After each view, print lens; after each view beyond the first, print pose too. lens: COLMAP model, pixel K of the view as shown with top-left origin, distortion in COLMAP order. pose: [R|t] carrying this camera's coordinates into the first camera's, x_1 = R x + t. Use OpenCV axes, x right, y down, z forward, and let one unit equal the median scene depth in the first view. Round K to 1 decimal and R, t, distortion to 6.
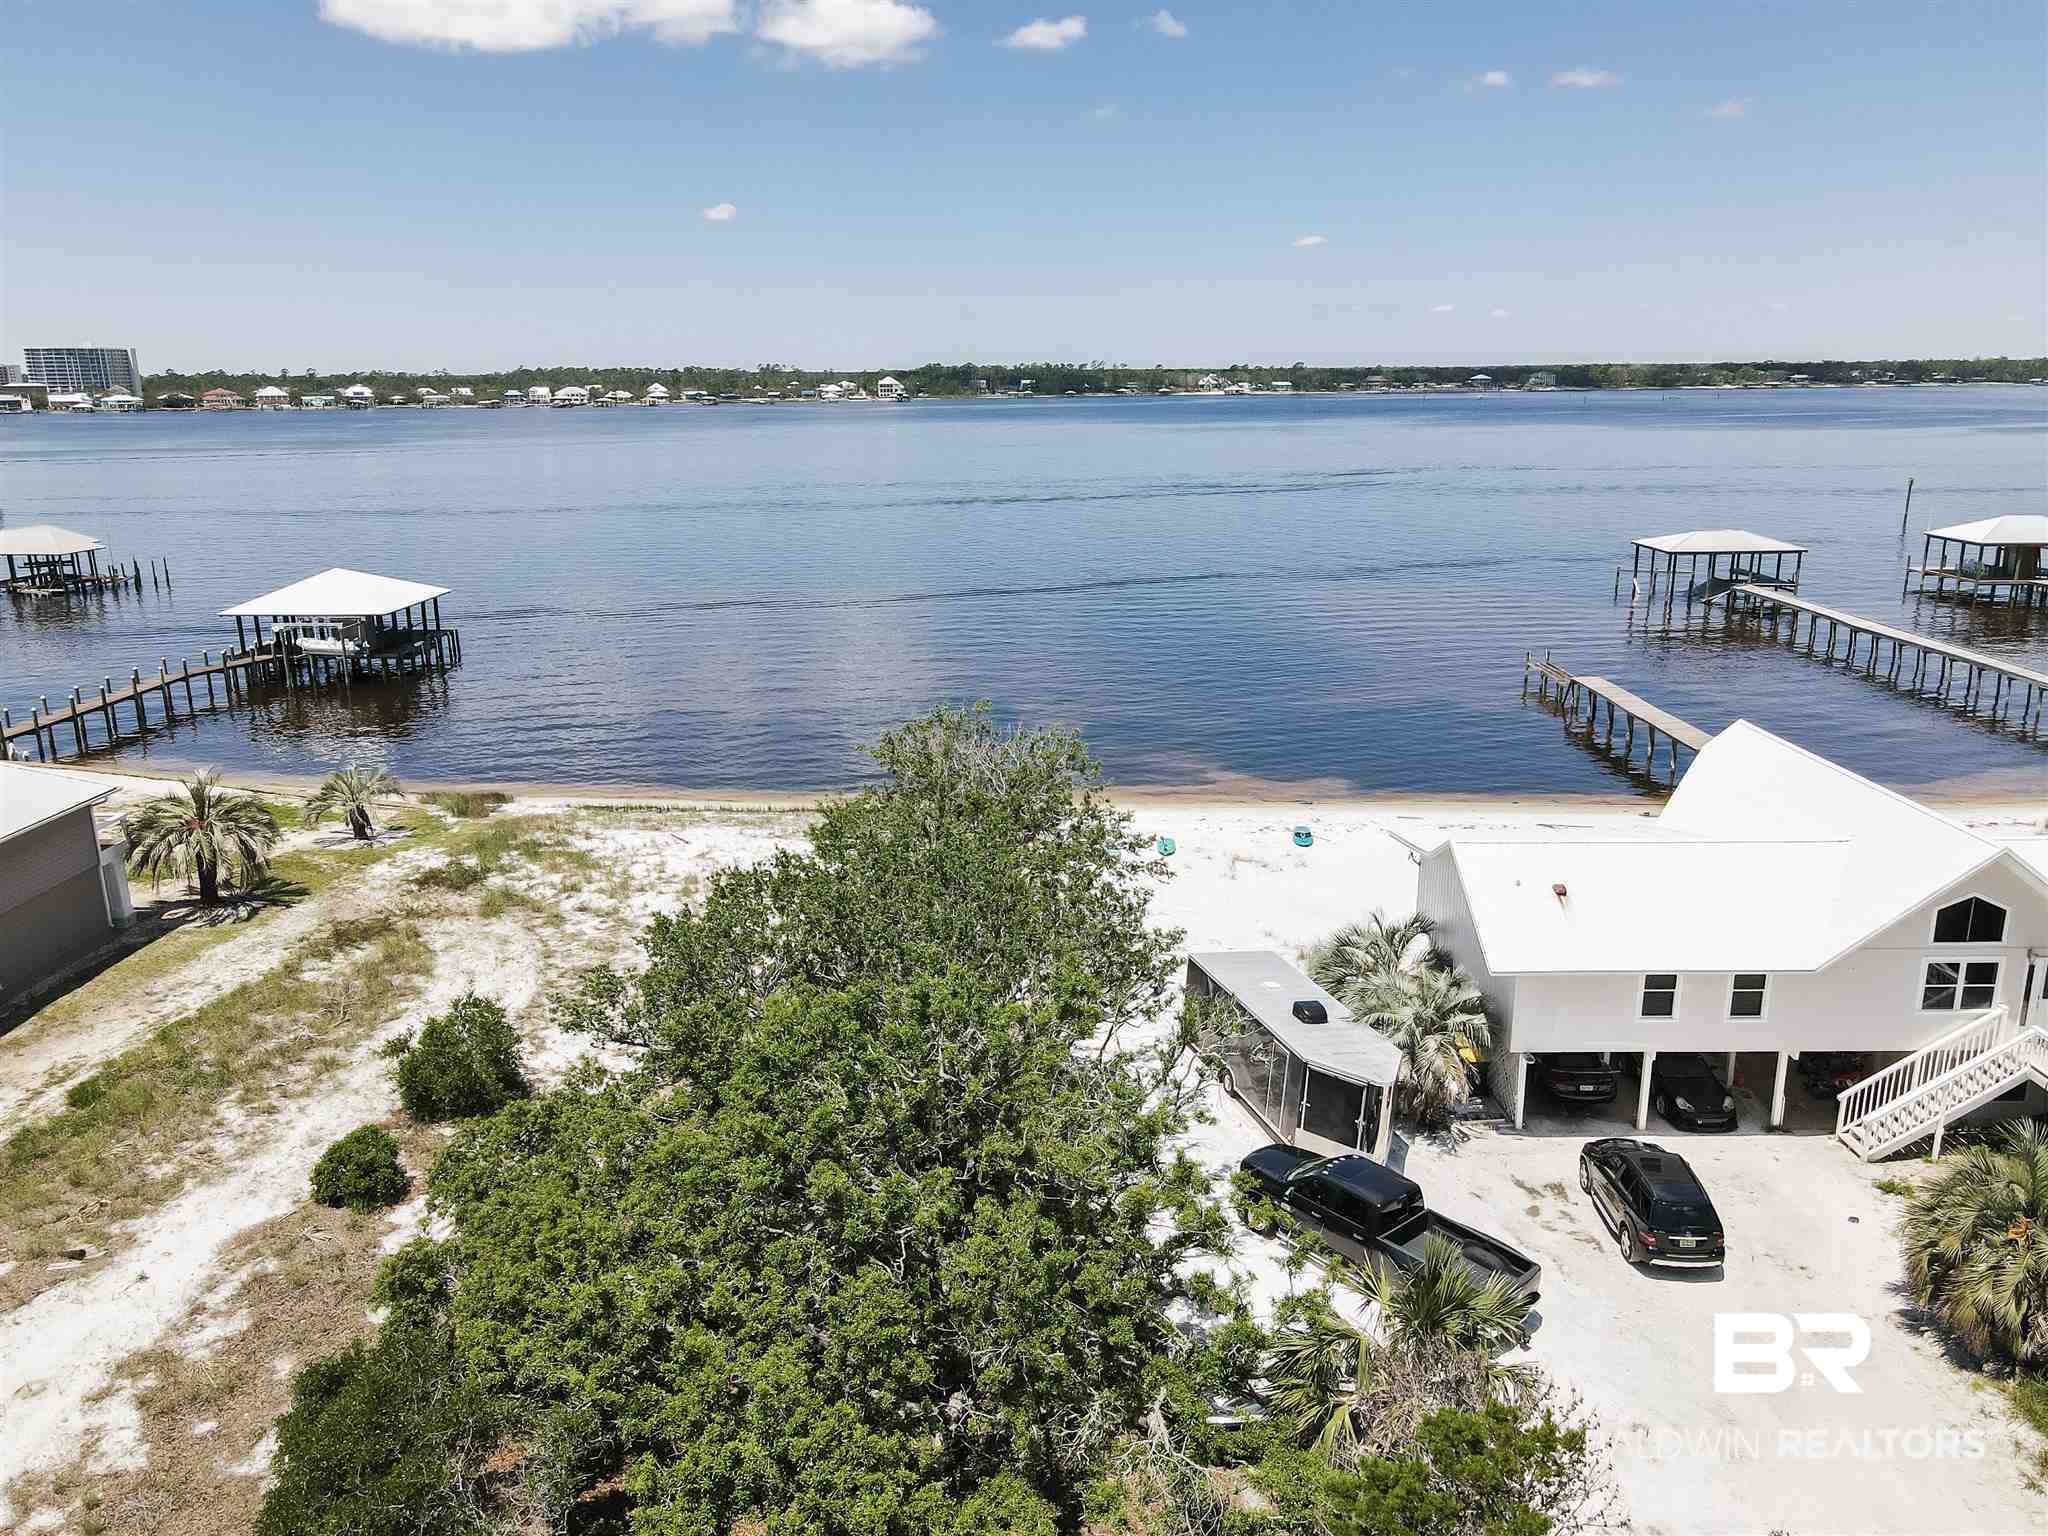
lens RADIAL K [[1501.4, 0, 1019.0], [0, 1501.4, 769.3], [0, 0, 1]] dist [0.000511, 0.029134]
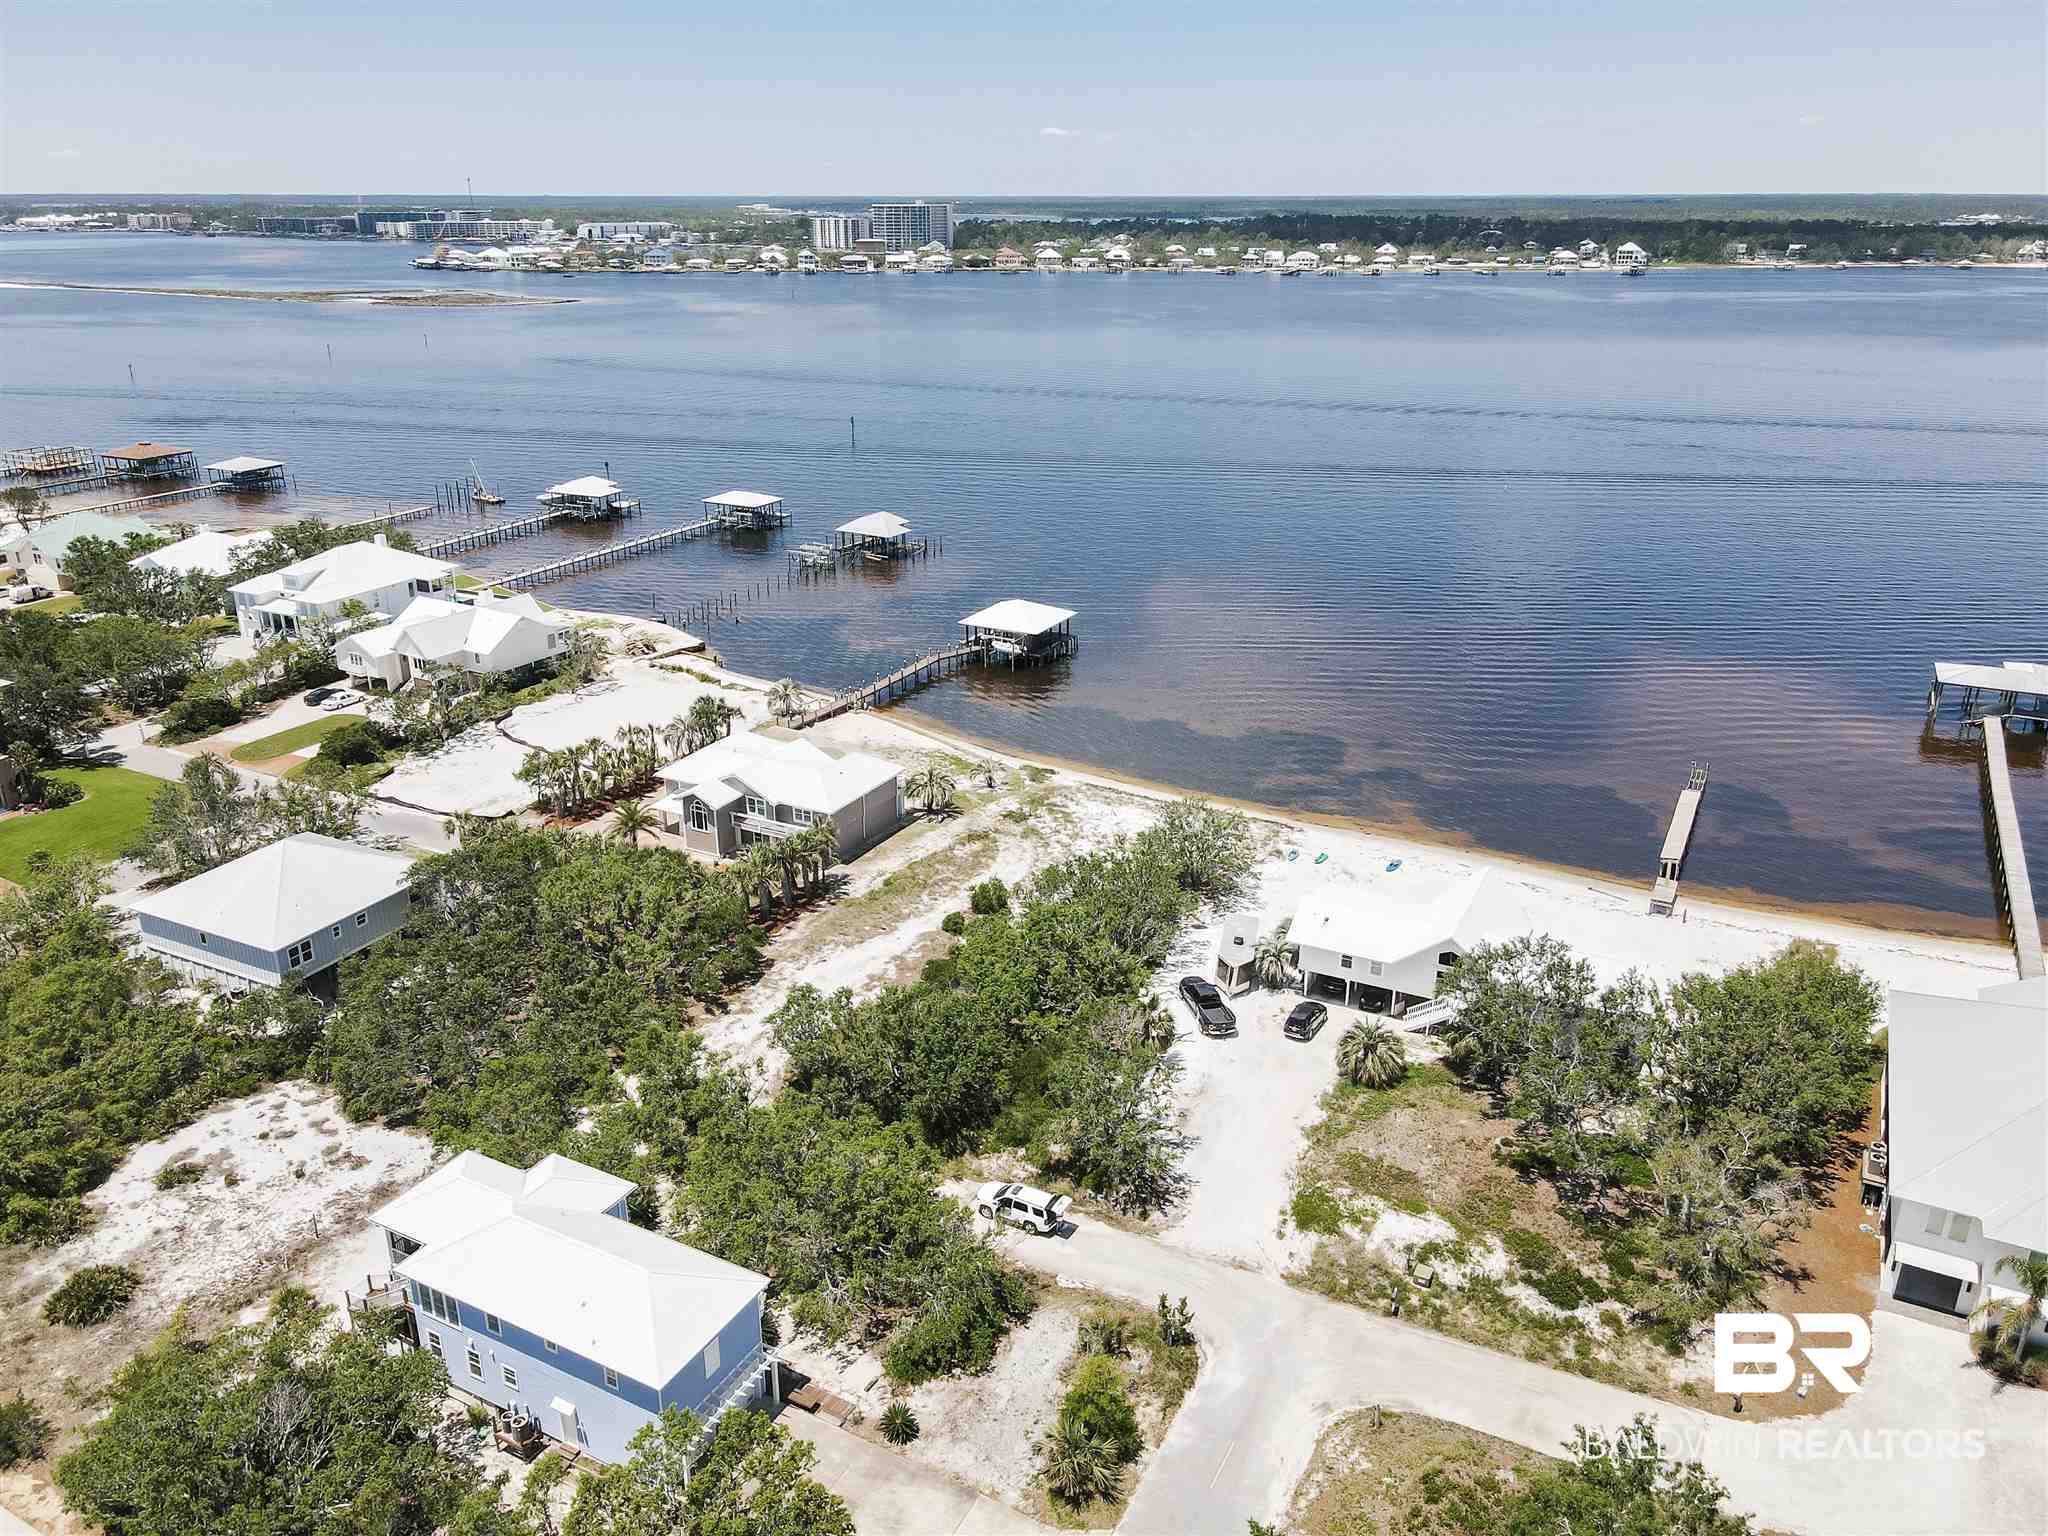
lens RADIAL K [[1501.4, 0, 1019.0], [0, 1501.4, 769.3], [0, 0, 1]] dist [0.000511, 0.029134]
pose [[0.889810, 0.171570, -0.422849, 0.667575], [-0.123828, 0.982643, 0.138131, -0.352052], [0.439209, -0.070550, 0.895611, -1.221750]]
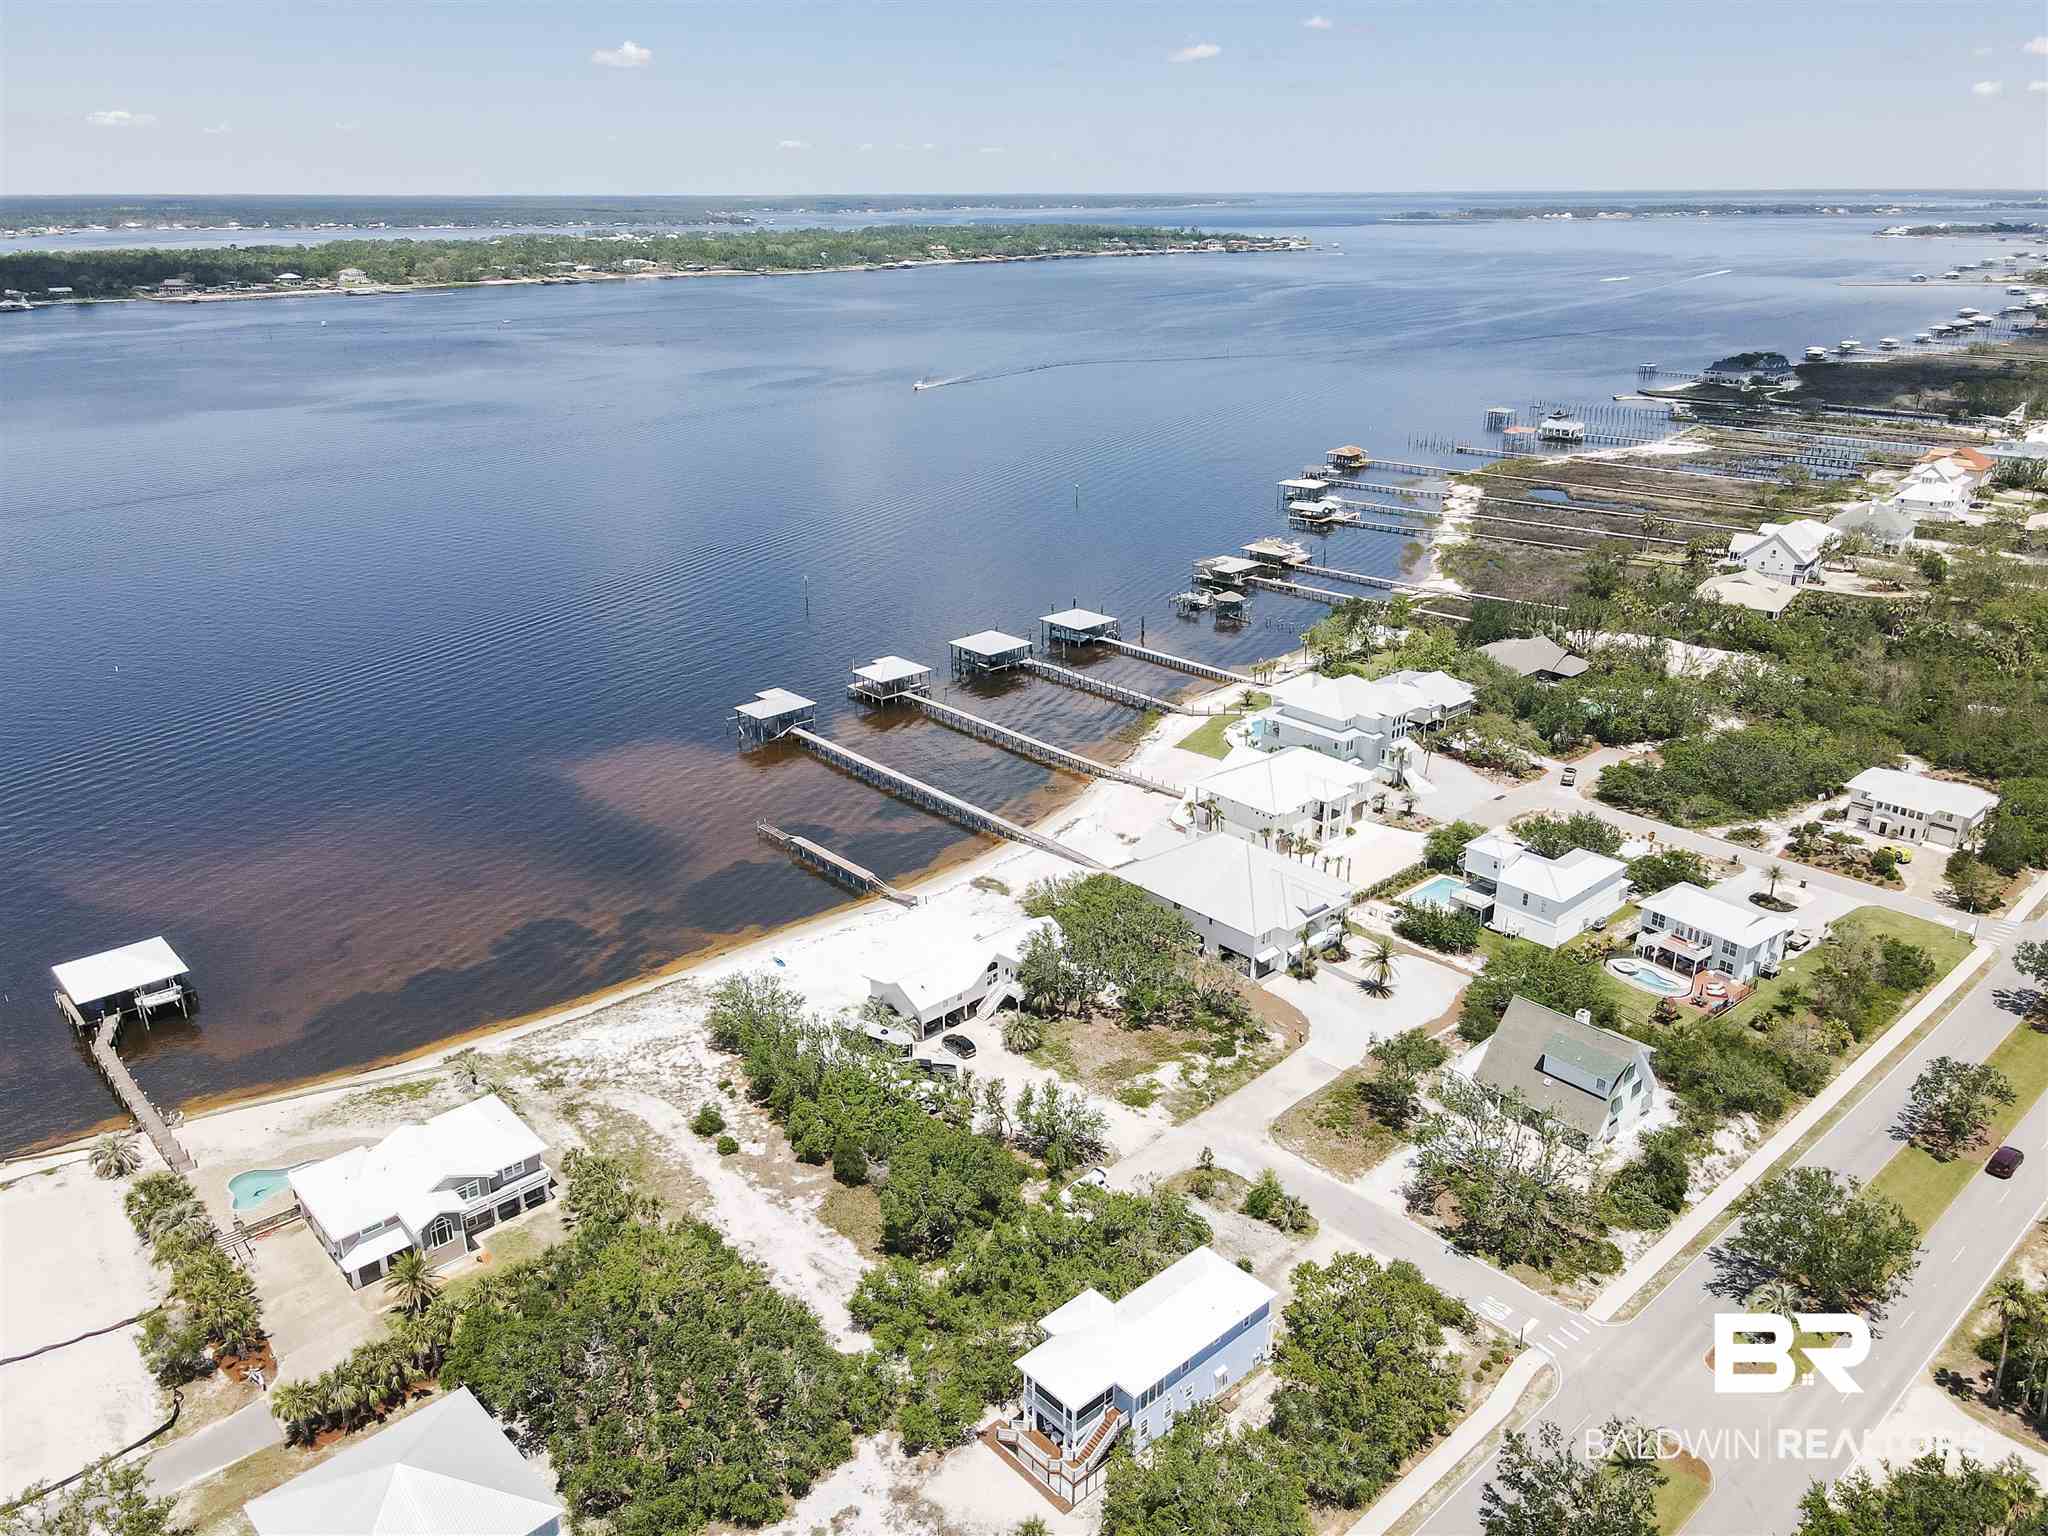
lens RADIAL K [[1501.4, 0, 1019.0], [0, 1501.4, 769.3], [0, 0, 1]] dist [0.000511, 0.029134]
pose [[0.729557, -0.241424, 0.639891, -1.420785], [0.171728, 0.970313, 0.170298, -0.837836], [-0.662009, -0.014355, 0.749358, -1.687036]]
